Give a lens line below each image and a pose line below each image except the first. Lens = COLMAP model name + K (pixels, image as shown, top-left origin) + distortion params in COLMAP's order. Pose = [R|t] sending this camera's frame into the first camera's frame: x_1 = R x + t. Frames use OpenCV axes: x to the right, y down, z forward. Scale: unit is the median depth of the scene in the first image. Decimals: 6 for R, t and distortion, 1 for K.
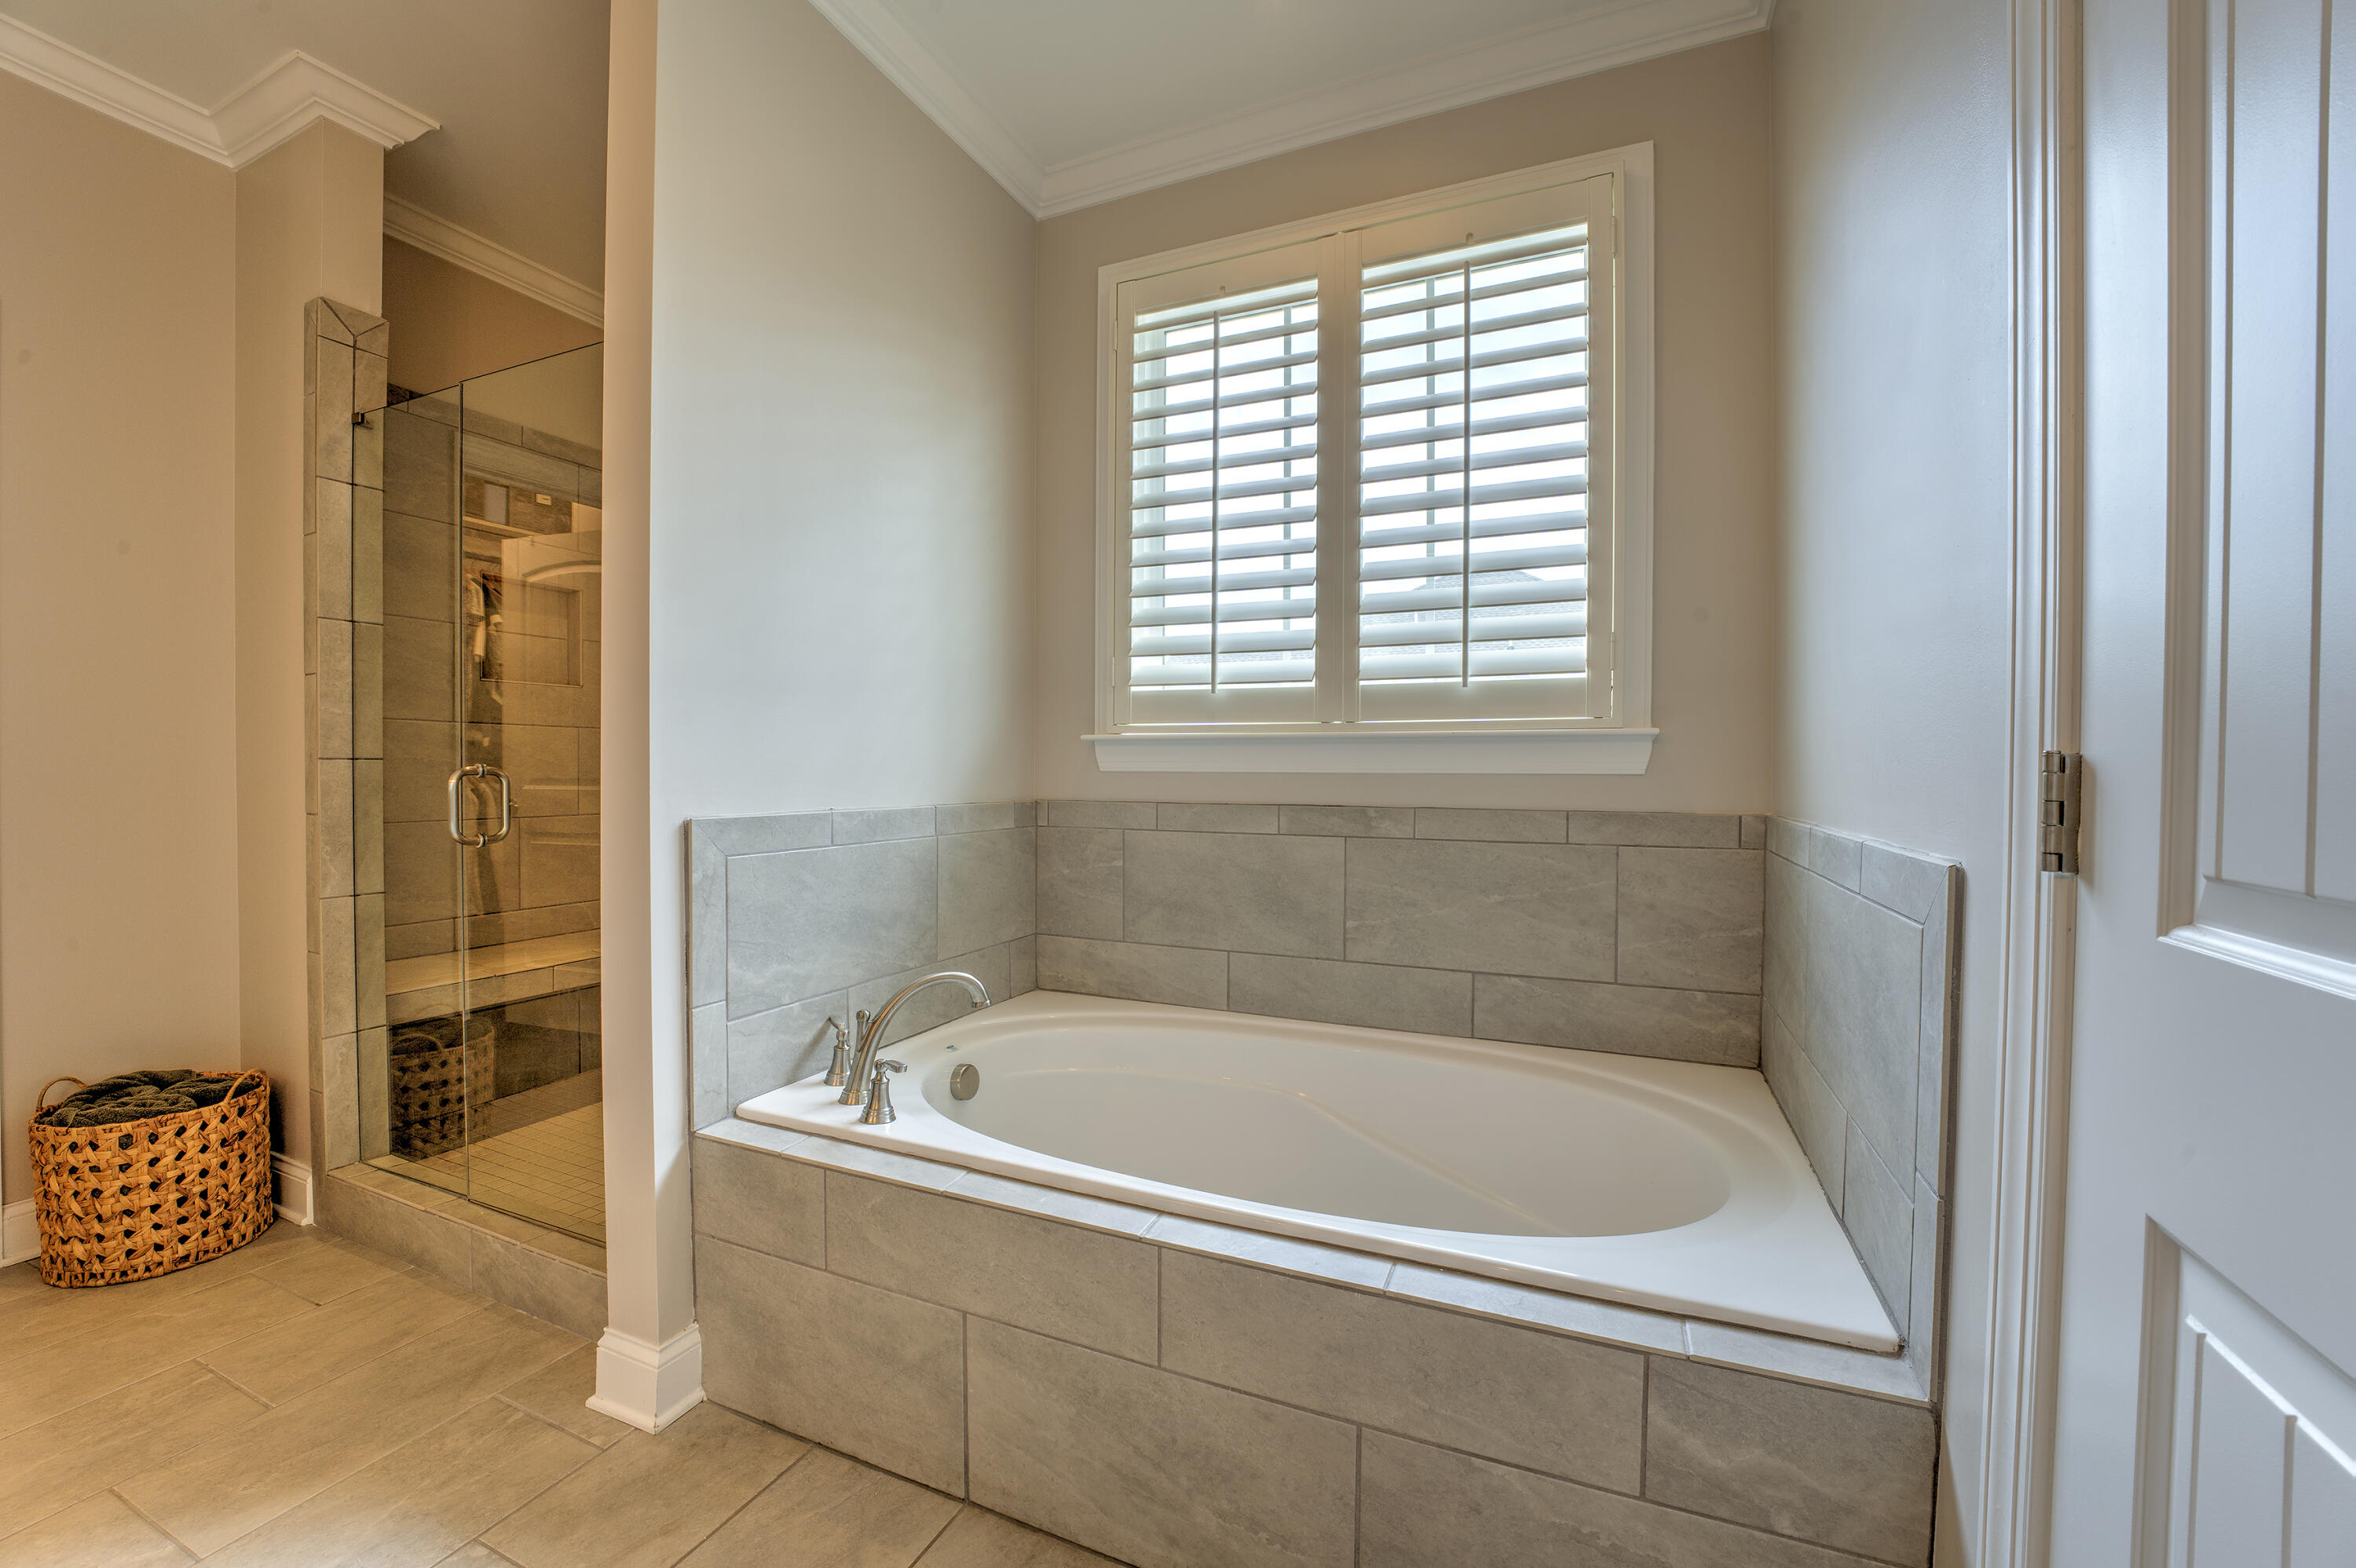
lens RADIAL K [[949.1, 0, 1175.6], [0, 949.1, 781.4], [0, 0, 1]] dist [-0.028742, 0.002977]
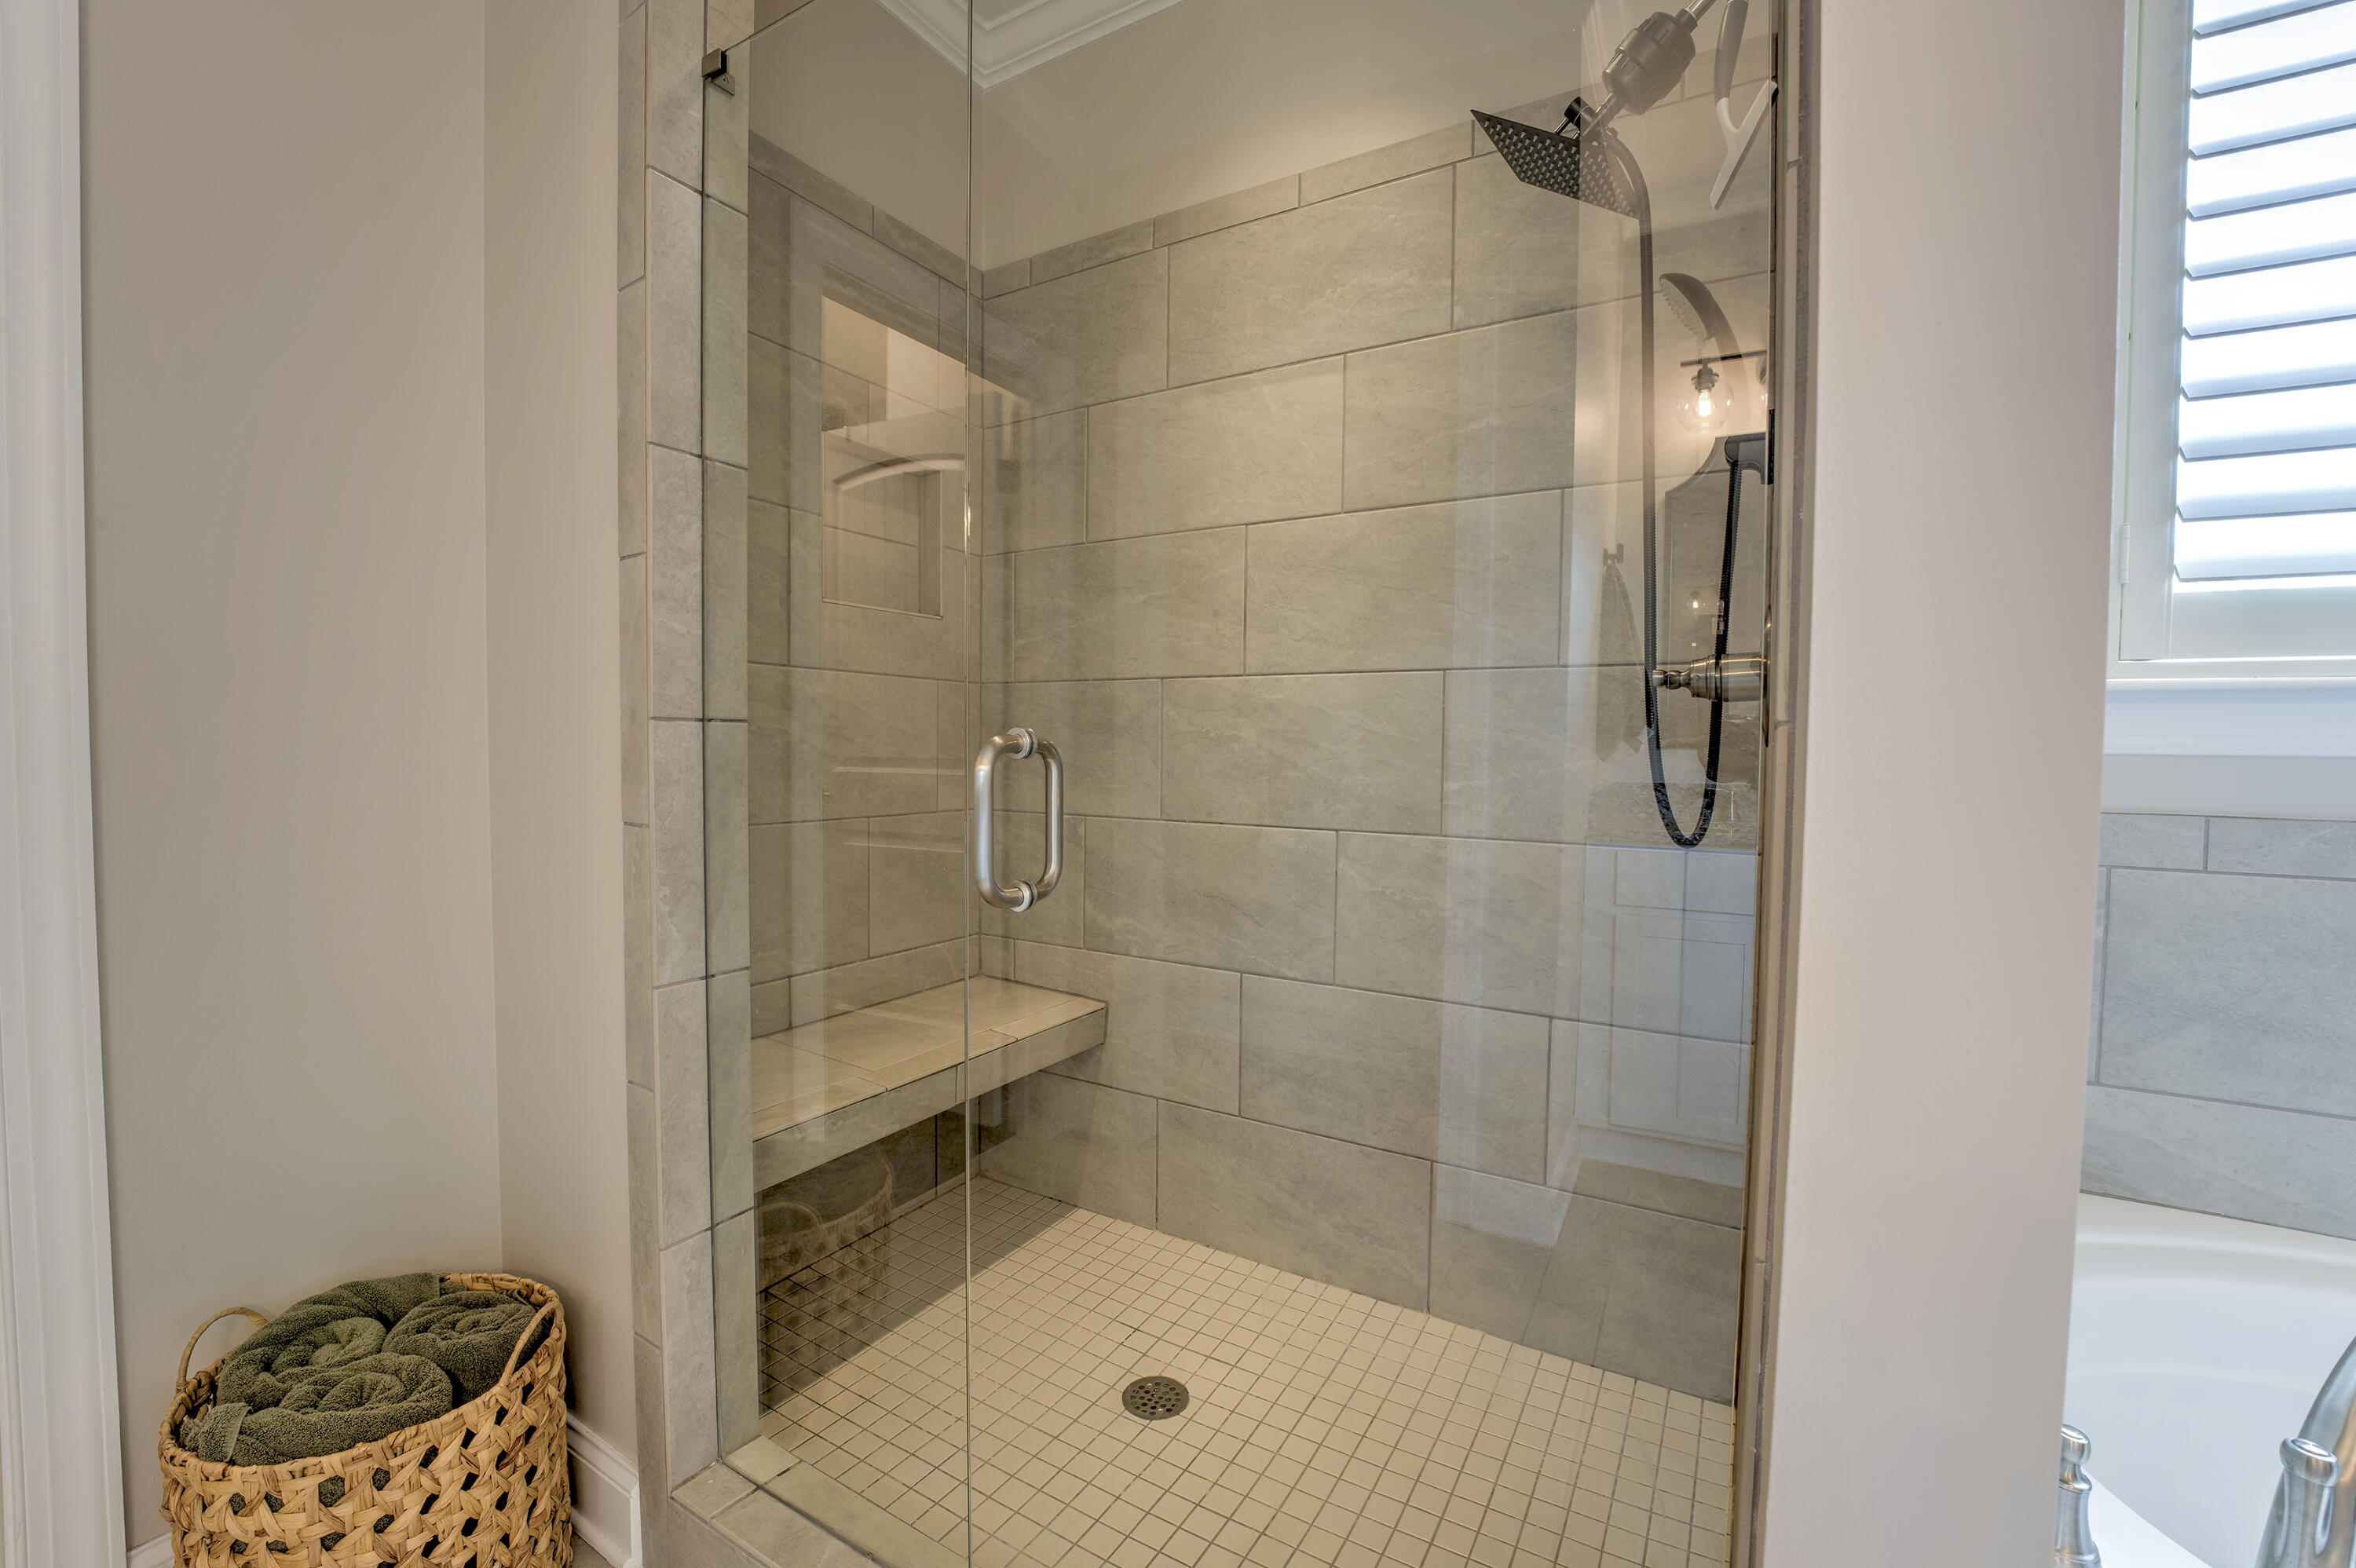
lens RADIAL K [[978.1, 0, 1174.7], [0, 978.1, 786.1], [0, 0, 1]] dist [-0.031945, 0.003414]
pose [[0.991980, 0.010546, -0.125958, -0.585000], [-0.007352, 0.999640, 0.025793, -0.002985], [0.126184, -0.024660, 0.991700, 0.517759]]
